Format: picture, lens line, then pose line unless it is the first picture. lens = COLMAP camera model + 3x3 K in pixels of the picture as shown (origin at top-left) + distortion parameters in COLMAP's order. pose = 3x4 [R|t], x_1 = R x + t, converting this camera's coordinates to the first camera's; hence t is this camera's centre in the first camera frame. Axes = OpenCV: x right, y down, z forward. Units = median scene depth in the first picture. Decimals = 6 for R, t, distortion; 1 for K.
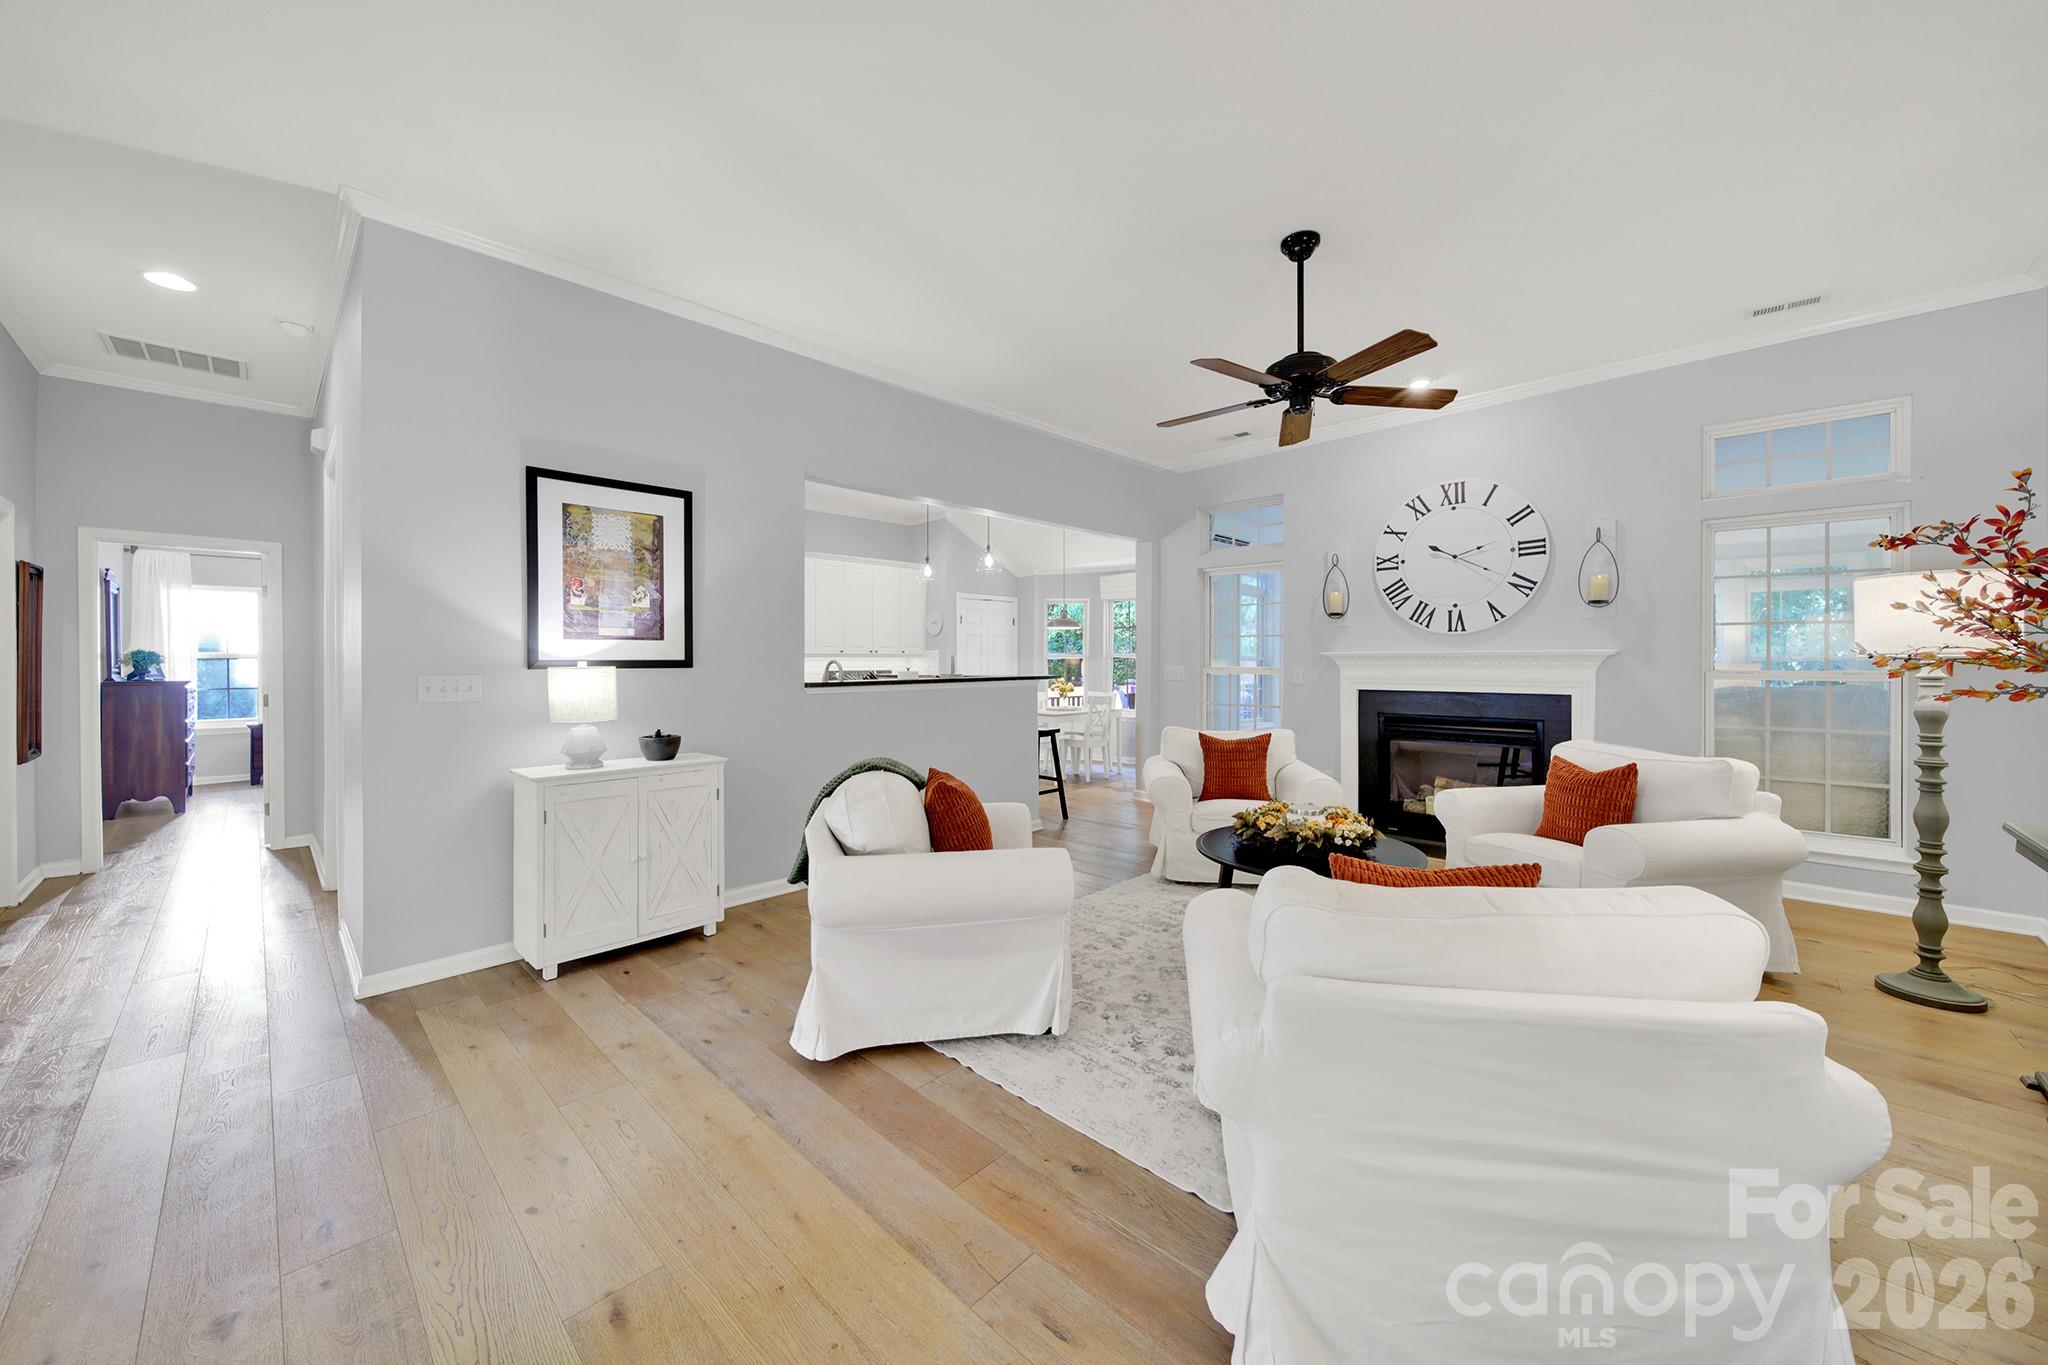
lens RADIAL K [[739.2, 0, 1033.5], [0, 739.2, 664.4], [0, 0, 1]] dist [-0.000641, -0.000904]
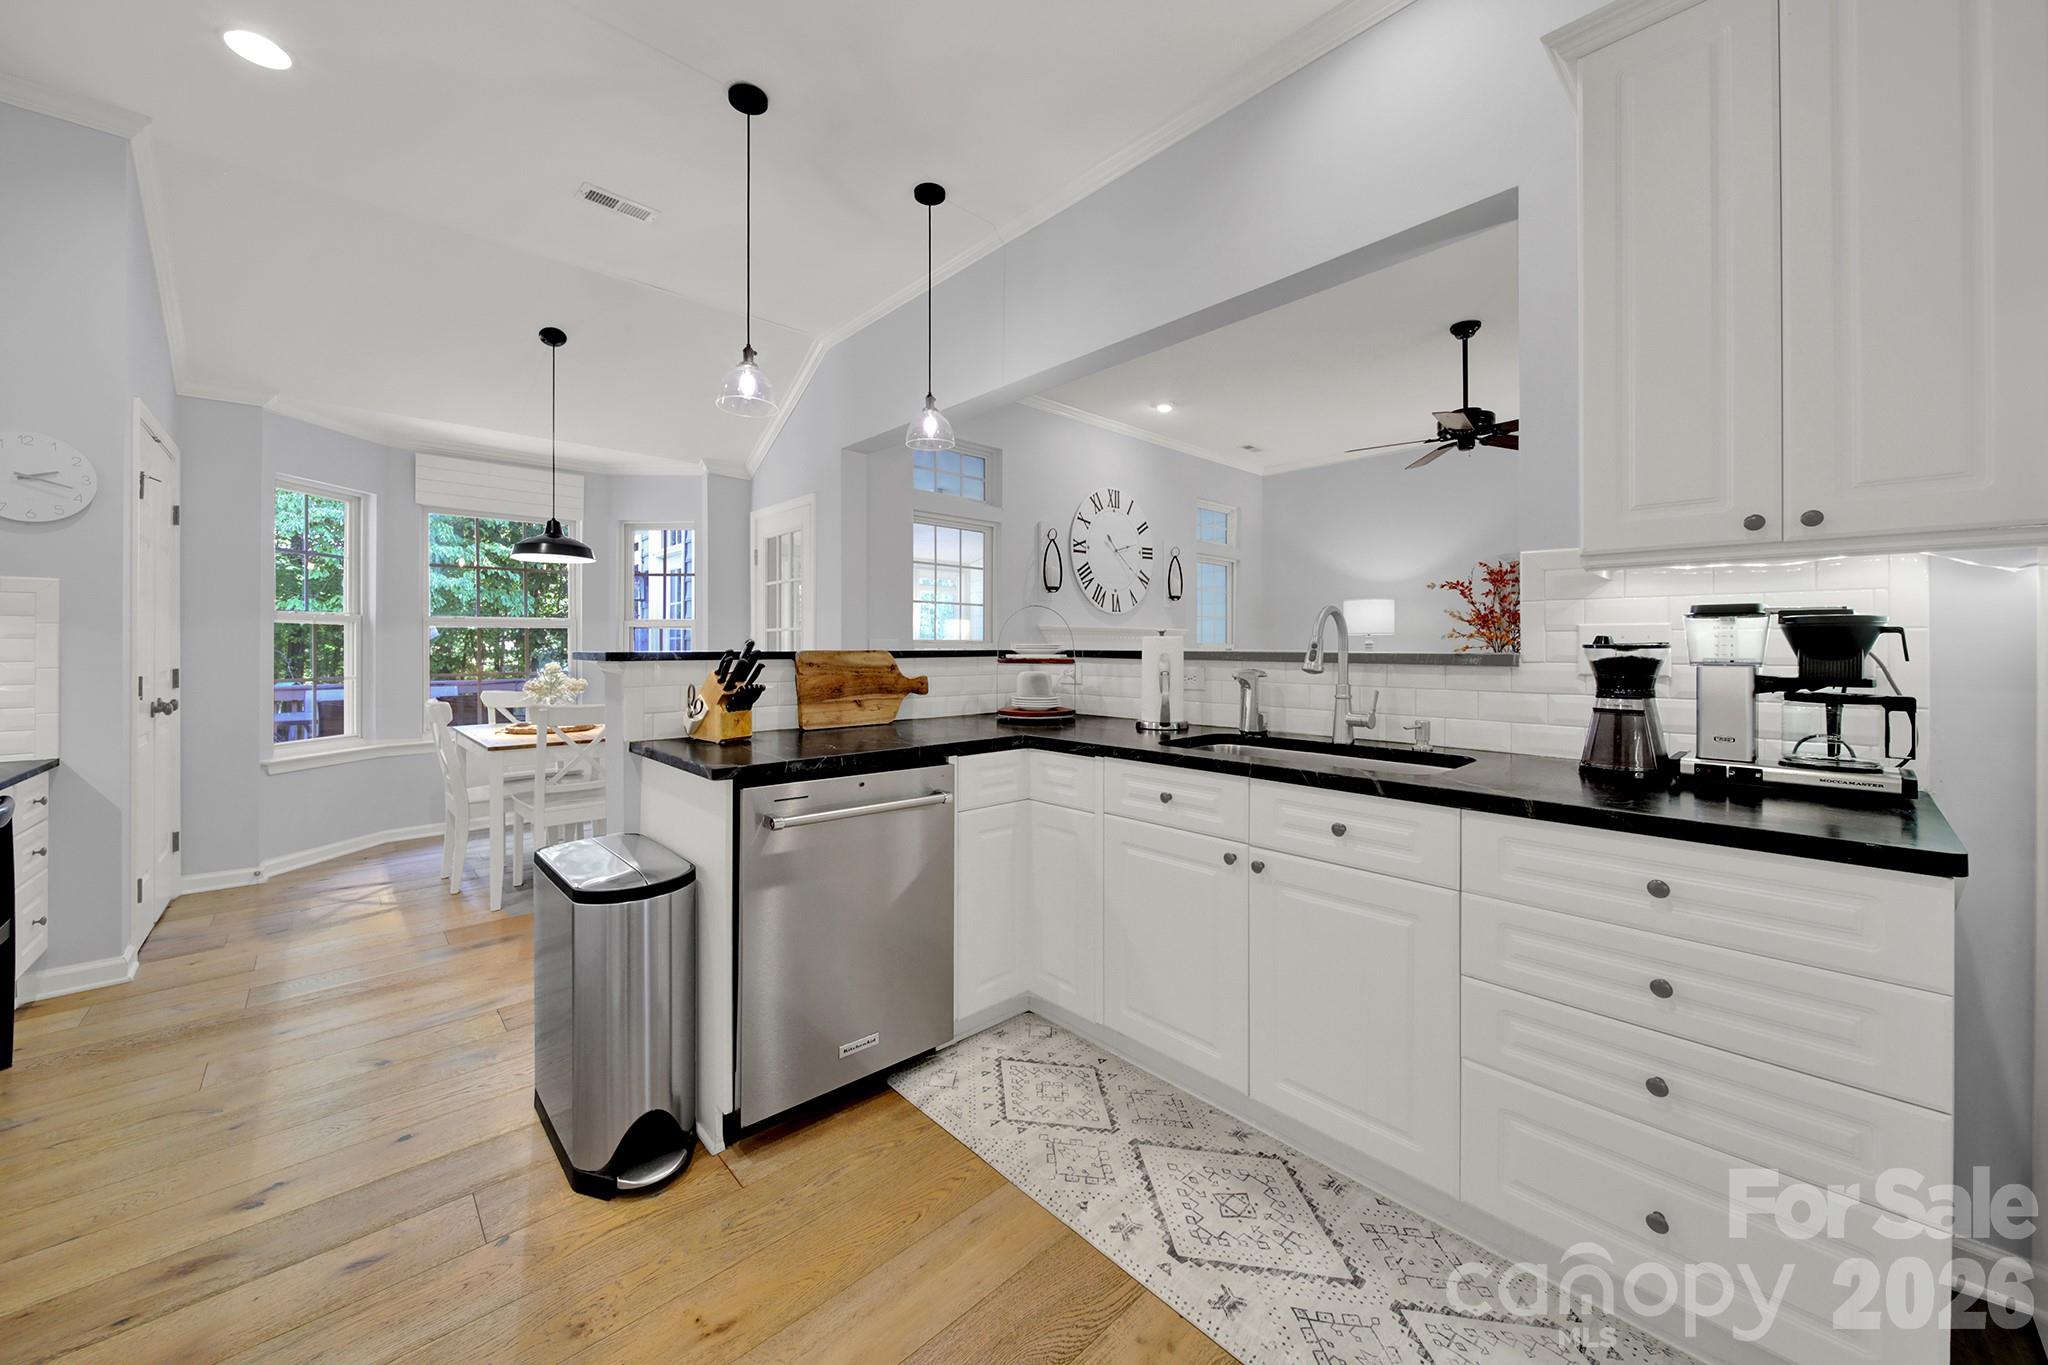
lens RADIAL K [[739.2, 0, 1039.5], [0, 739.2, 649.4], [0, 0, 1]] dist [-0.000641, -0.000904]
pose [[0.068390, 0.002336, 0.997656, -0.696959], [0.004566, 0.999986, -0.002654, 0.021825], [-0.997648, 0.004737, 0.068378, 1.102090]]
